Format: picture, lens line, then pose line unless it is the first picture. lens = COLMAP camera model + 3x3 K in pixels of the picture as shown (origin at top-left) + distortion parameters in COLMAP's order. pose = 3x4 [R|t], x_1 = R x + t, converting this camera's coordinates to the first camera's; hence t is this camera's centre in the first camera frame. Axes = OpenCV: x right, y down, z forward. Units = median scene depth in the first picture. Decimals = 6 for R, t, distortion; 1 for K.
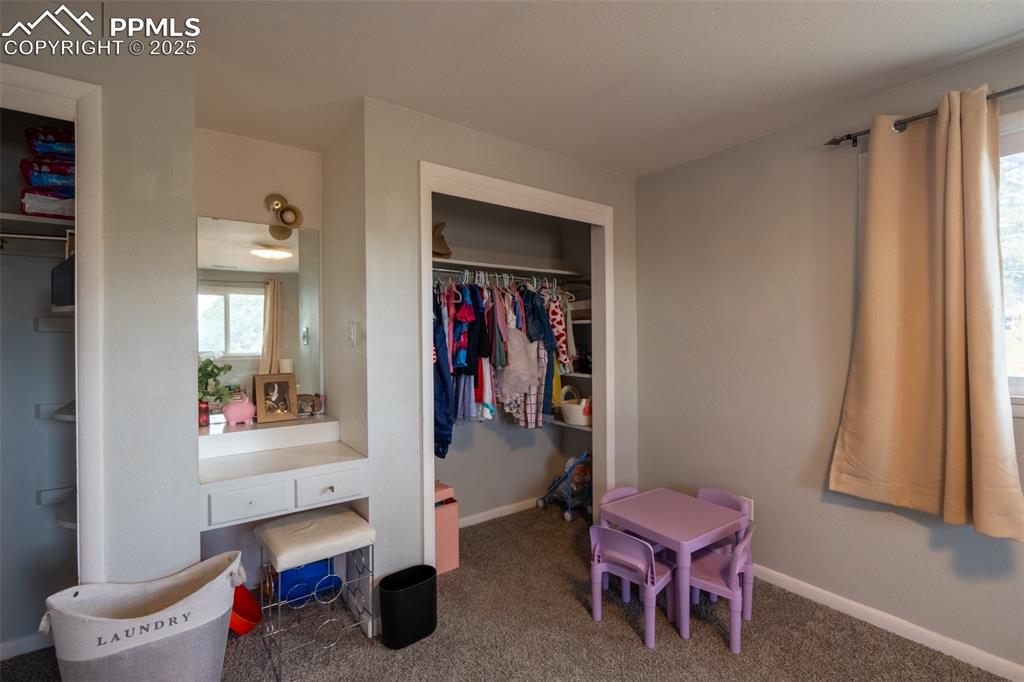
lens RADIAL K [[451.3, 0, 507.6], [0, 451.3, 340.0], [0, 0, 1]] dist [-0.009150, 0.000426]
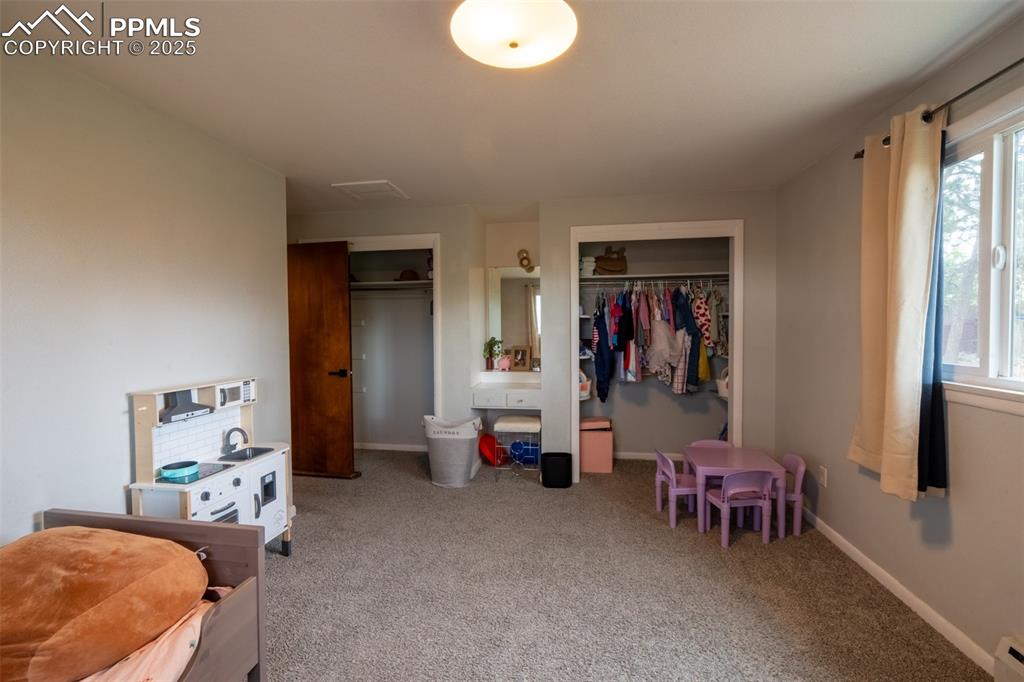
lens RADIAL K [[451.3, 0, 507.6], [0, 451.3, 340.0], [0, 0, 1]] dist [-0.009150, 0.000426]
pose [[0.706082, 0.022579, -0.707770, 0.792602], [-0.000475, 0.999506, 0.031412, -0.008640], [0.708130, -0.021843, 0.705744, -0.382713]]
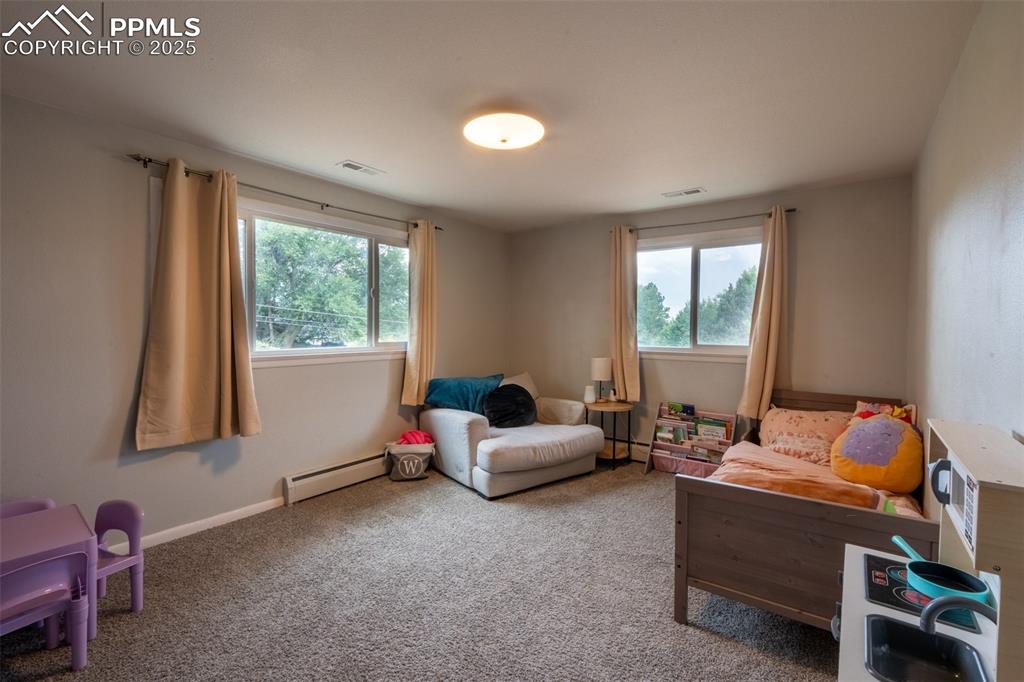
lens RADIAL K [[451.3, 0, 507.6], [0, 451.3, 340.0], [0, 0, 1]] dist [-0.009150, 0.000426]
pose [[-0.307122, -0.022711, 0.951399, -0.637643], [-0.003431, 0.999735, 0.022757, 0.008521], [-0.951664, 0.003725, -0.307118, 0.391168]]
